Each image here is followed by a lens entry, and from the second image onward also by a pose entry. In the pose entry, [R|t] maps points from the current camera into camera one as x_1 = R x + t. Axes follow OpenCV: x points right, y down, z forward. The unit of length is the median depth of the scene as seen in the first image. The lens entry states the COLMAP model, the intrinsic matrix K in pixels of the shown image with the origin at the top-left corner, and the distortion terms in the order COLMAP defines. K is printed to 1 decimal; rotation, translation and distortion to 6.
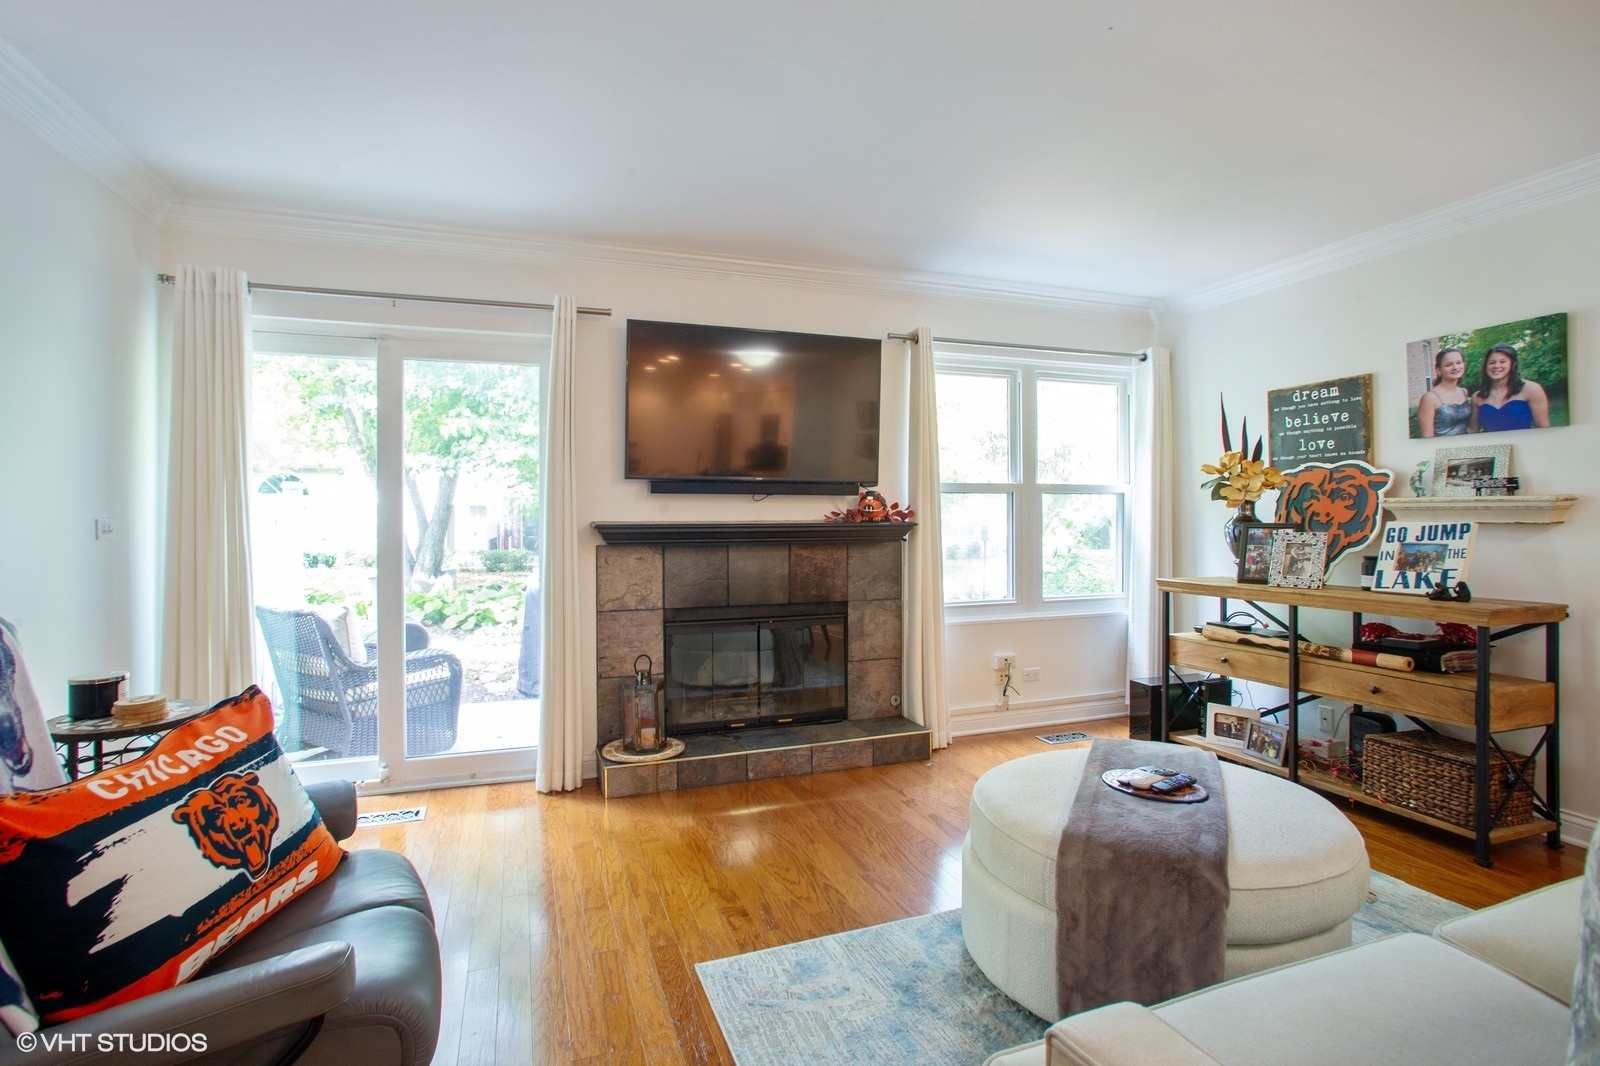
lens RADIAL K [[784.8, 0, 798.9], [0, 784.8, 523.6], [0, 0, 1]] dist [-0.000747, -0.000180]
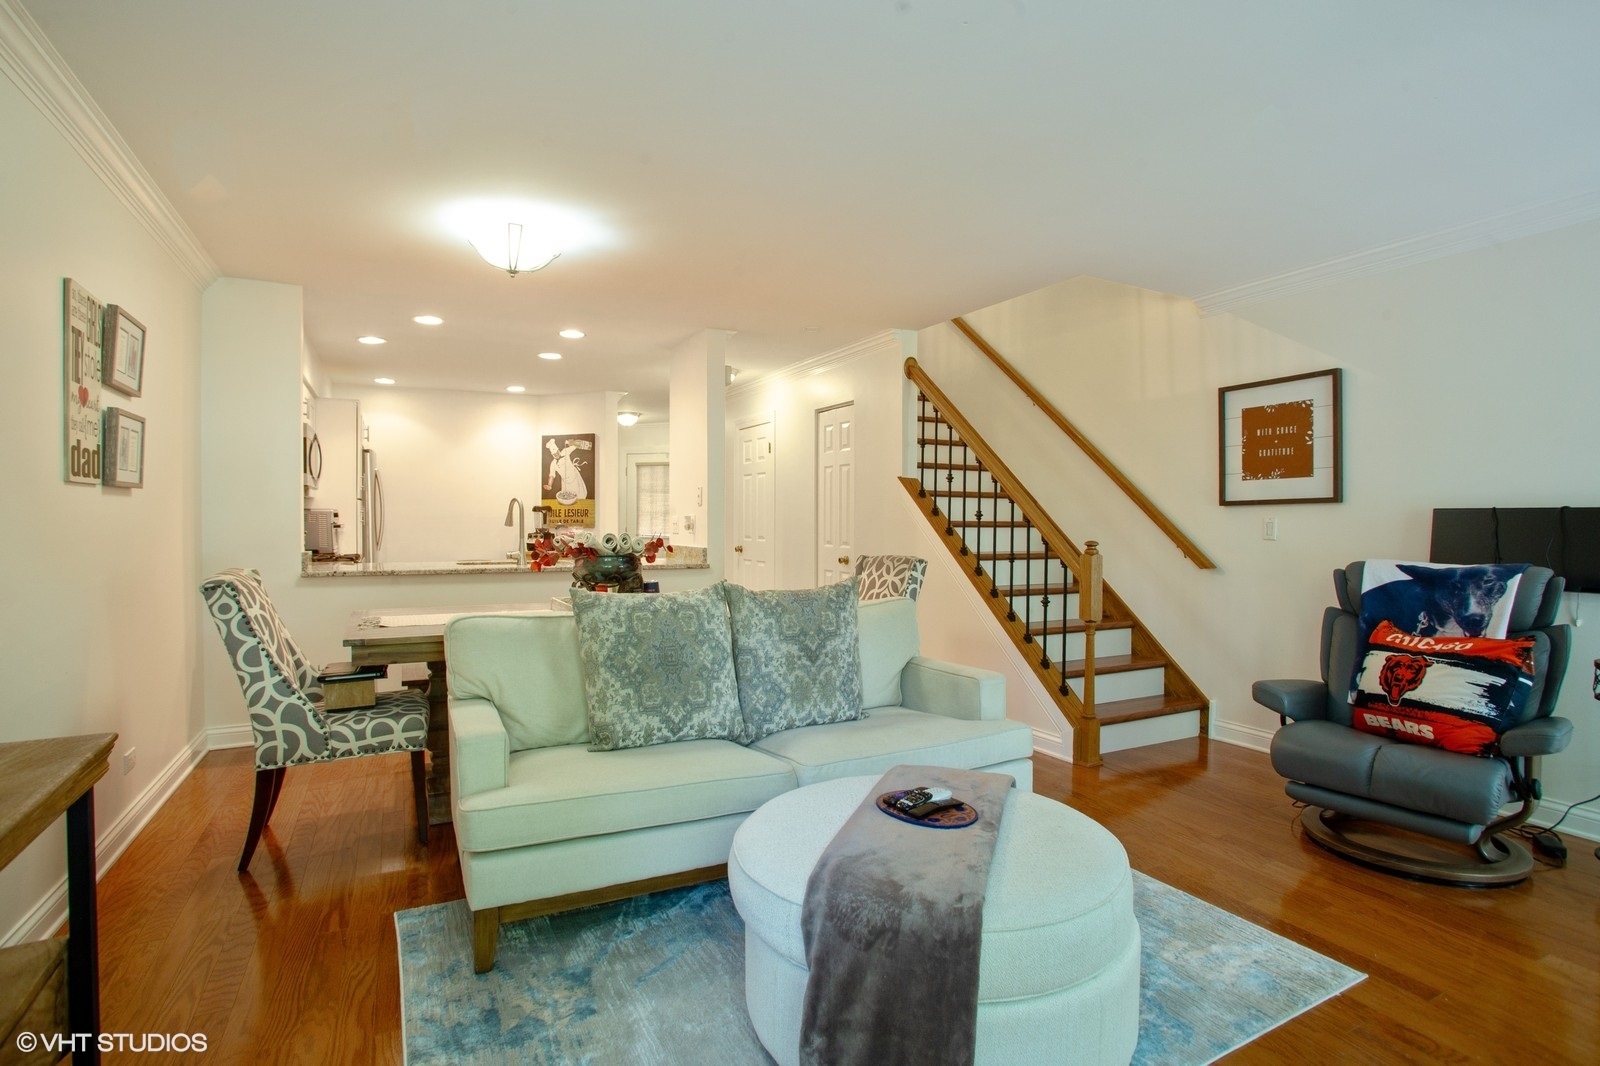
lens RADIAL K [[784.8, 0, 801.5], [0, 784.8, 531.3], [0, 0, 1]] dist [-0.000747, -0.000180]
pose [[-0.994834, 0.001868, -0.101501, 0.991659], [0.000360, 0.999889, 0.014874, -0.013104], [0.101517, 0.014761, -0.994724, 2.807991]]
